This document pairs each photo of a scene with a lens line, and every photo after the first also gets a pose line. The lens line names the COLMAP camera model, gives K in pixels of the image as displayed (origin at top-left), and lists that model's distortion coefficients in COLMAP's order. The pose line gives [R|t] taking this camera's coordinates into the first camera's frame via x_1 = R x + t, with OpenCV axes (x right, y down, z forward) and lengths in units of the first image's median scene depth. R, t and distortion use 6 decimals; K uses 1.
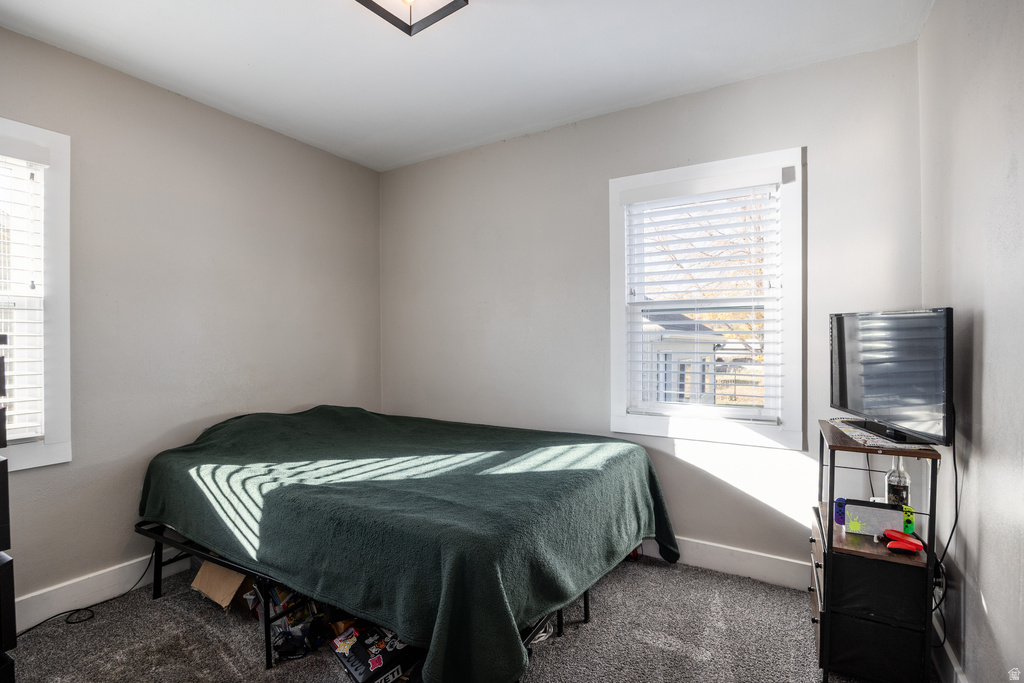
lens RADIAL K [[497.7, 0, 511.4], [0, 497.7, 345.3], [0, 0, 1]] dist [0.001192, 0.000254]
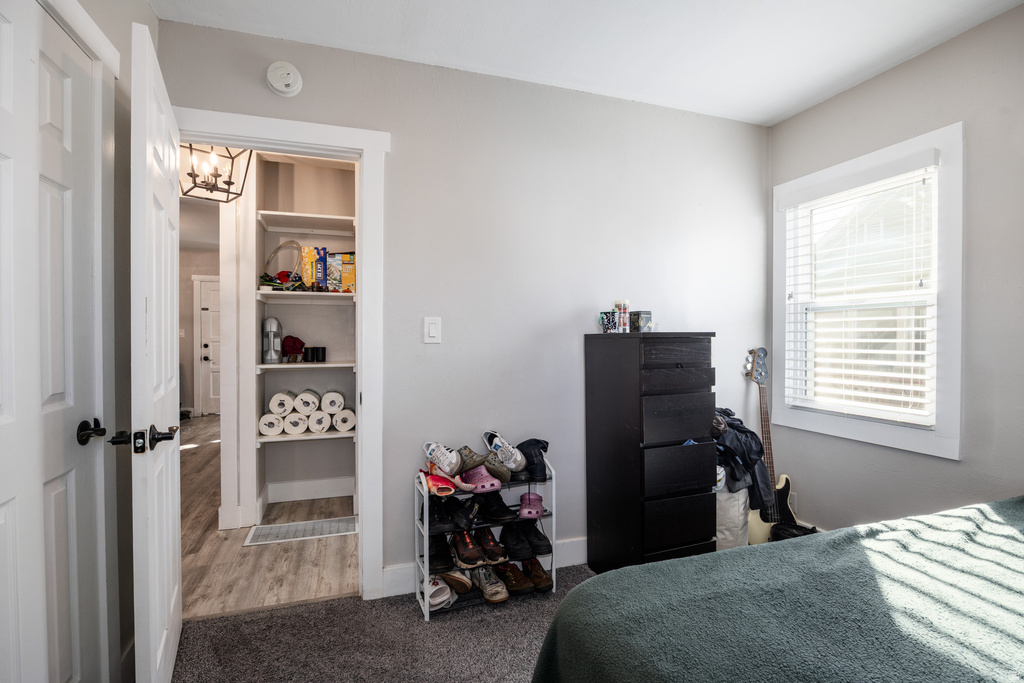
lens RADIAL K [[497.7, 0, 511.6], [0, 497.7, 337.5], [0, 0, 1]] dist [0.001192, 0.000254]
pose [[-0.660582, 0.009390, -0.750695, 0.422419], [0.001951, 0.999940, 0.010791, -0.016744], [0.750751, 0.005663, -0.660561, 1.015577]]
